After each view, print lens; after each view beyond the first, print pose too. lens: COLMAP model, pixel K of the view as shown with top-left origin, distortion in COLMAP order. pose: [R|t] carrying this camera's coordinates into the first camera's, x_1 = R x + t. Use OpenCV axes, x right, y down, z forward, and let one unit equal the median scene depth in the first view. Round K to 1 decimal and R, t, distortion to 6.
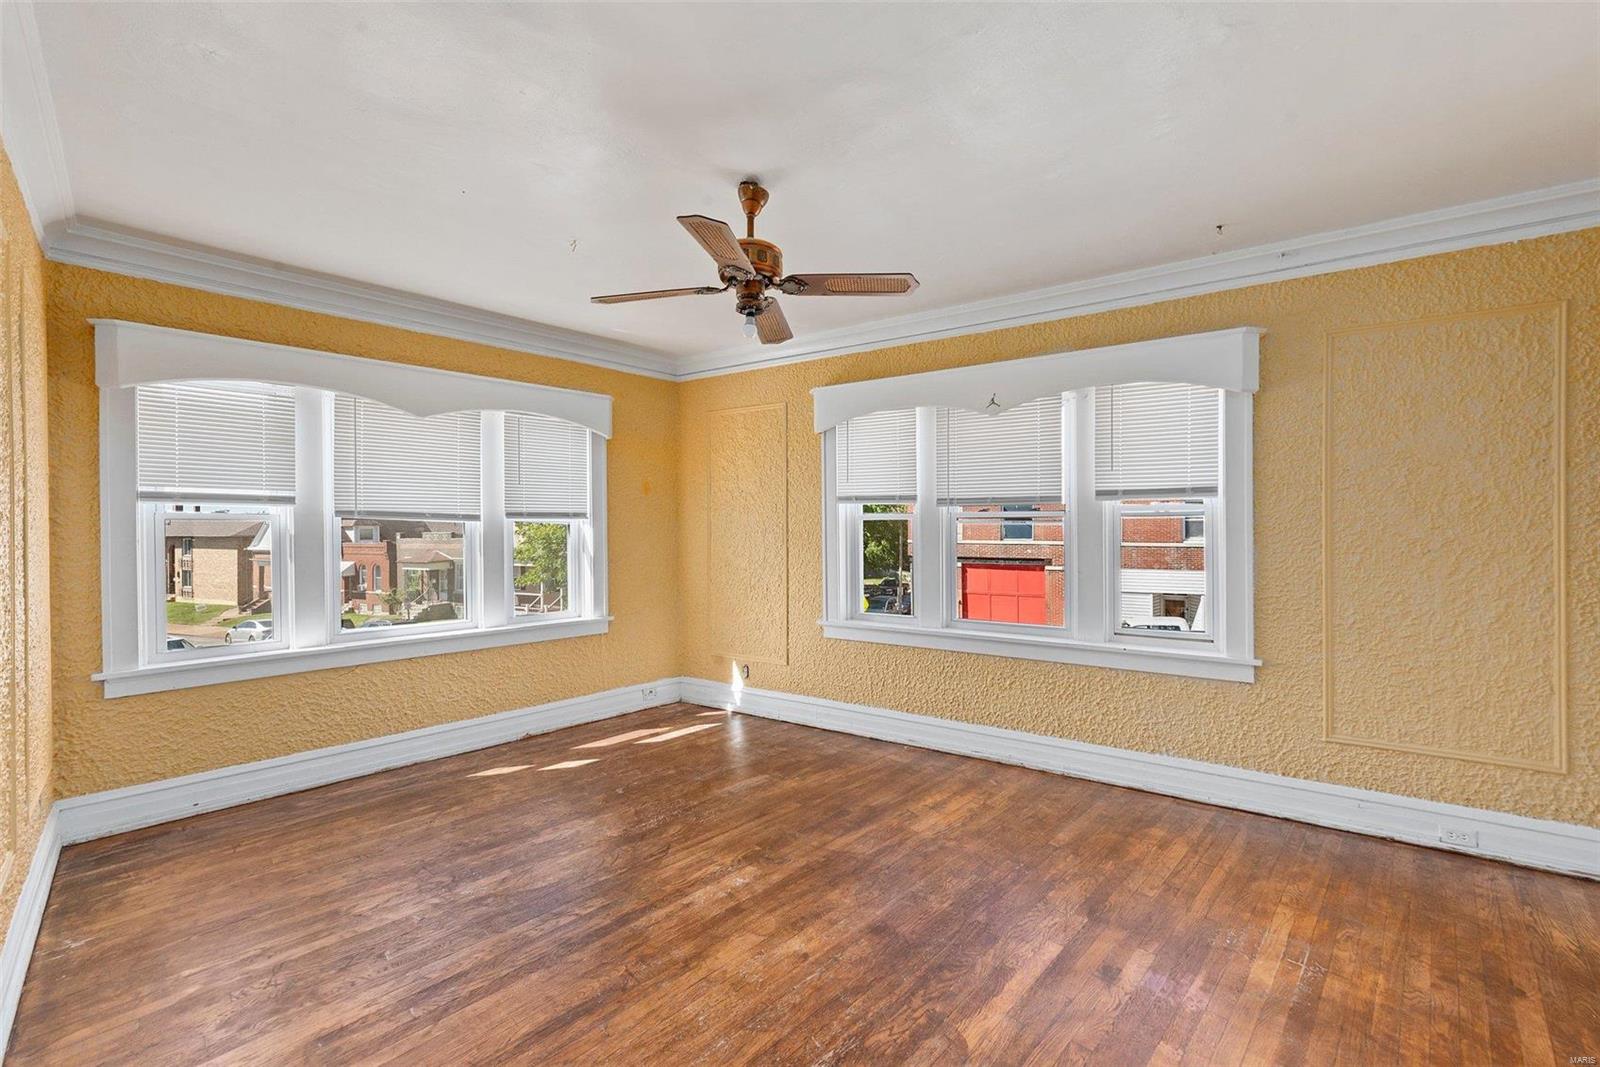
lens RADIAL K [[638.9, 0, 807.5], [0, 638.9, 528.9], [0, 0, 1]] dist [0.020504, -0.006294]
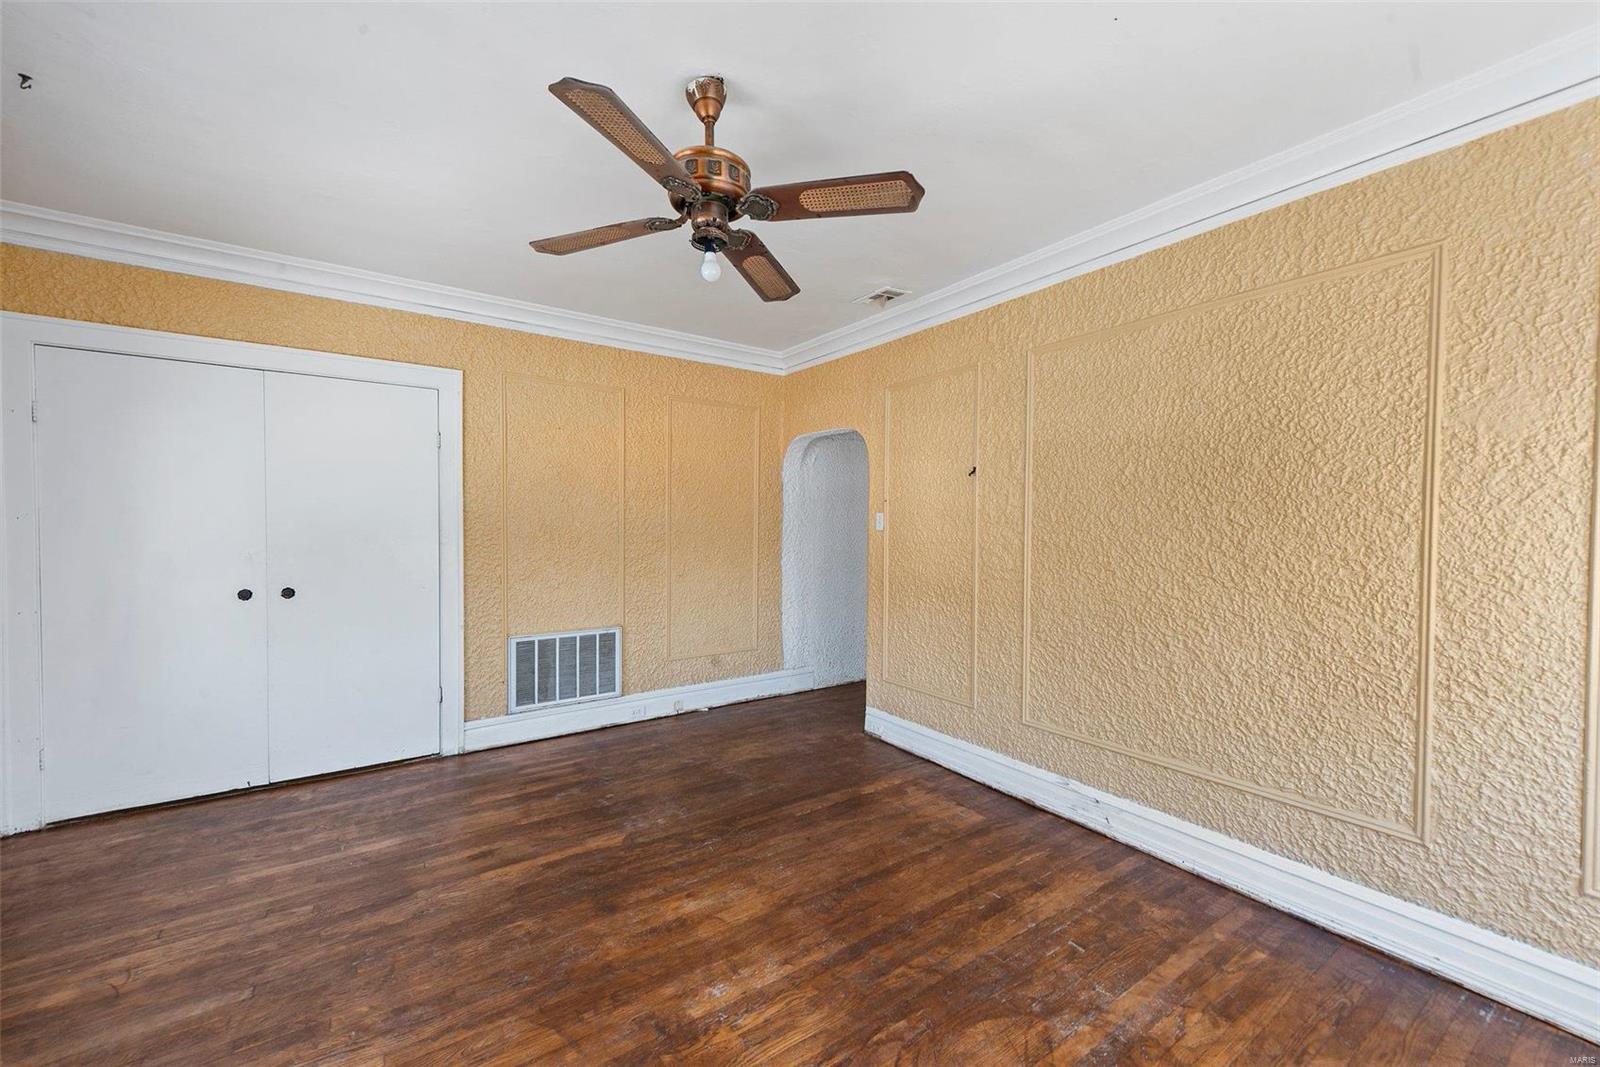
lens RADIAL K [[638.9, 0, 807.5], [0, 638.9, 528.9], [0, 0, 1]] dist [0.020504, -0.006294]
pose [[-0.983509, -0.005993, 0.180758, -0.381400], [-0.004244, 0.999940, 0.010061, -0.003425], [-0.180807, 0.009128, -0.983476, 1.911906]]
